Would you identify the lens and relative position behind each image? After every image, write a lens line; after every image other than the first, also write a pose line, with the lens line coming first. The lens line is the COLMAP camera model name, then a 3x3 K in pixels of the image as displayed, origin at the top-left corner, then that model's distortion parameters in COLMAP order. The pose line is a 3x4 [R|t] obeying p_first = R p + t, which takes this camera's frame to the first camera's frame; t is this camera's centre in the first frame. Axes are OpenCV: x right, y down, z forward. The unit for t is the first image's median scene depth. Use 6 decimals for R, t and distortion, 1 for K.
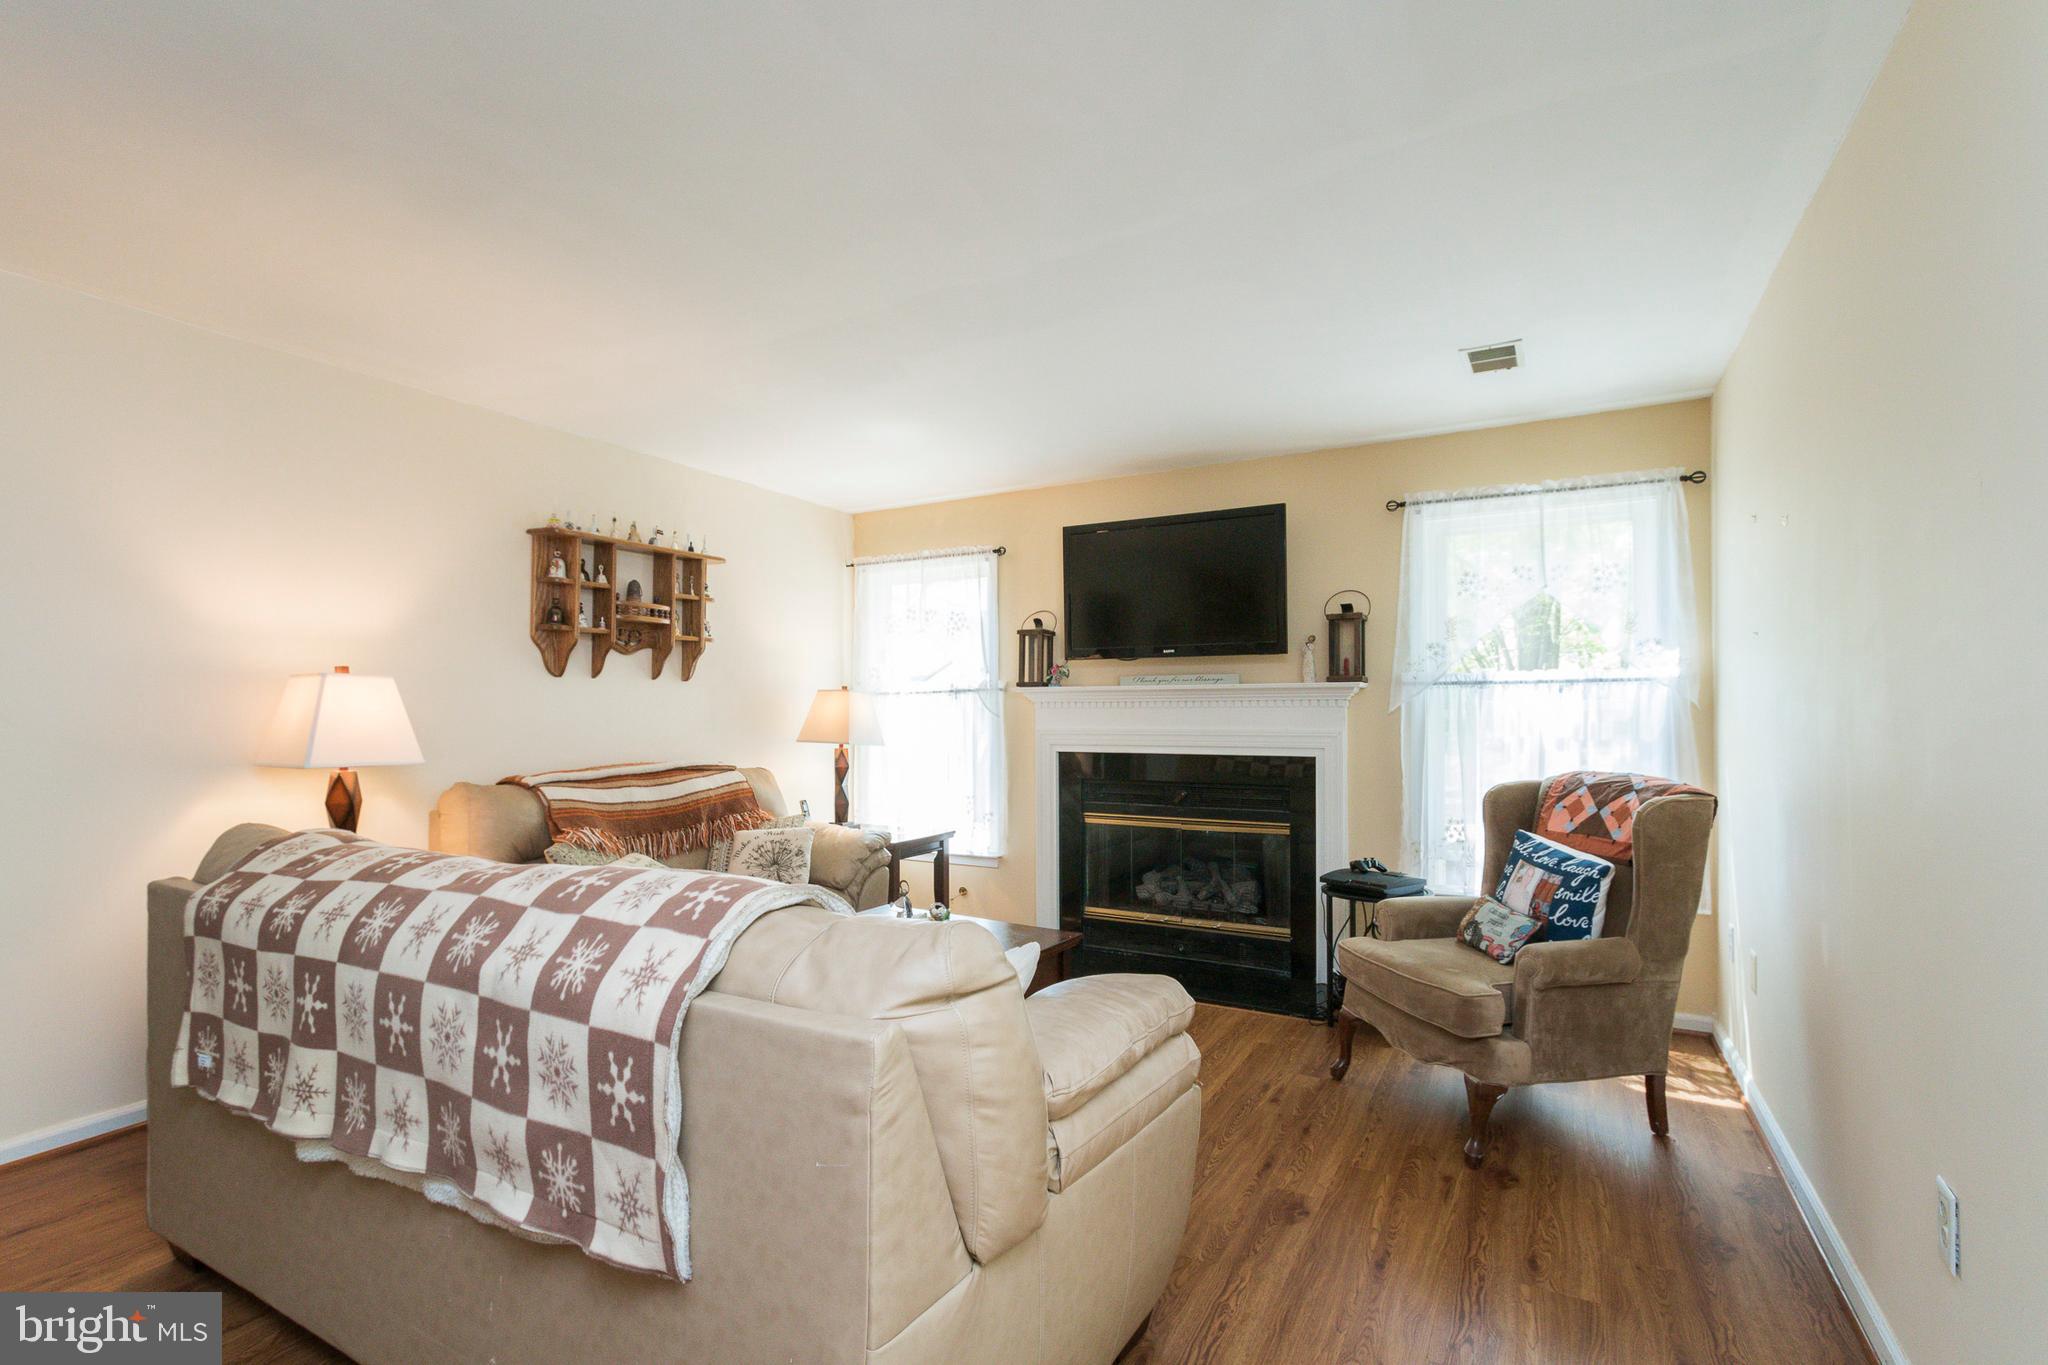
lens RADIAL K [[953.3, 0, 1018.4], [0, 953.3, 693.4], [0, 0, 1]] dist [0.005467, -0.000099]
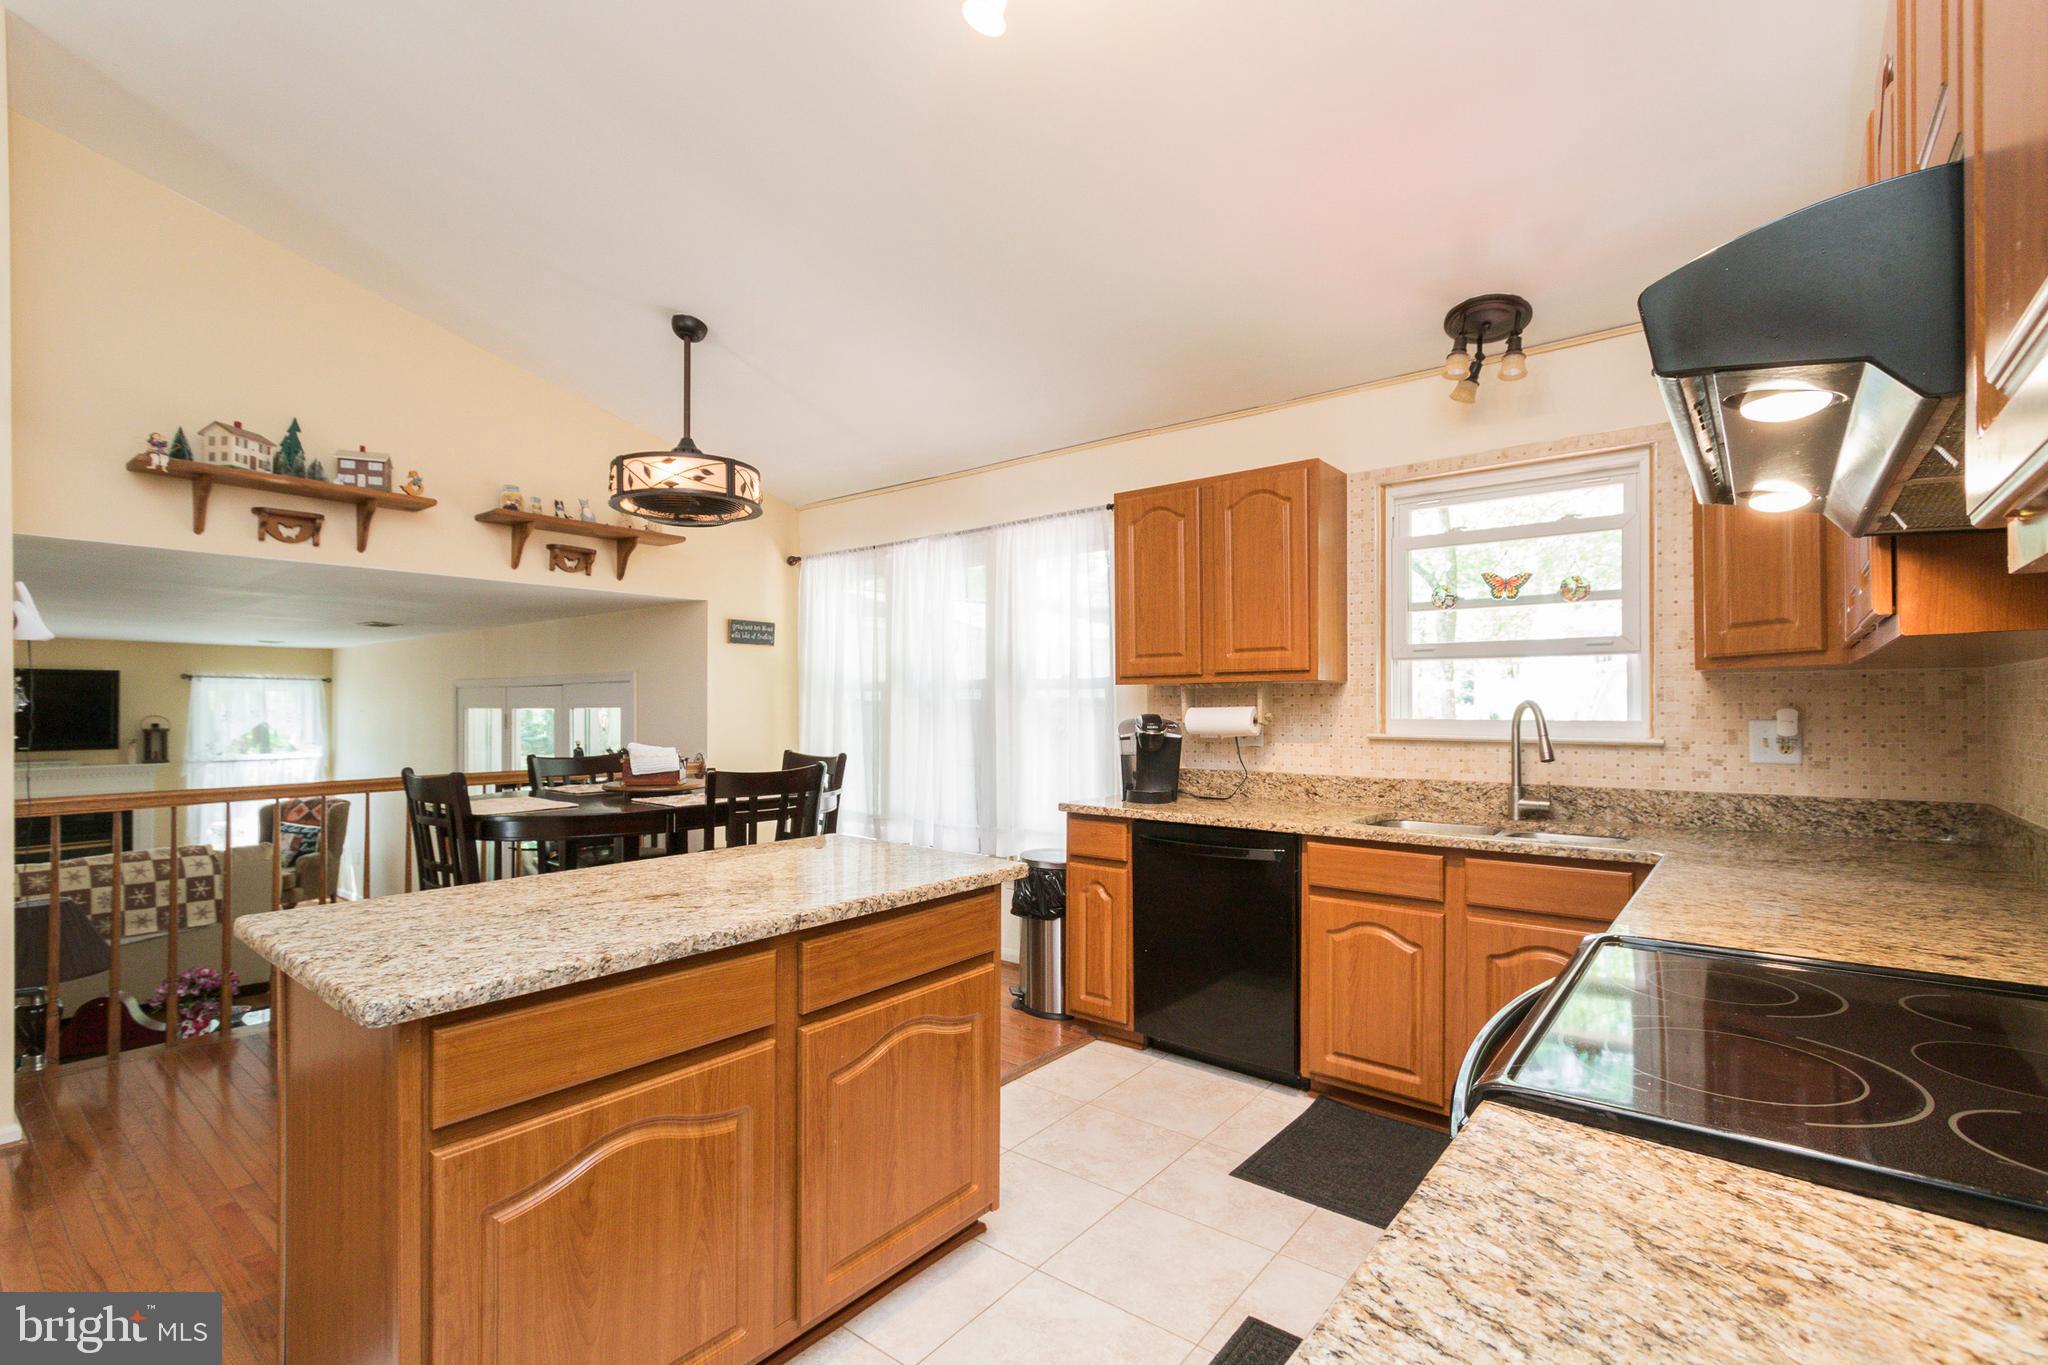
lens RADIAL K [[953.3, 0, 1016.6], [0, 953.3, 702.6], [0, 0, 1]] dist [0.005467, -0.000099]
pose [[0.167777, 0.006645, 0.985803, -1.349548], [-0.010898, 0.999929, -0.004885, -0.151058], [-0.985765, -0.009924, 0.167838, -1.125116]]
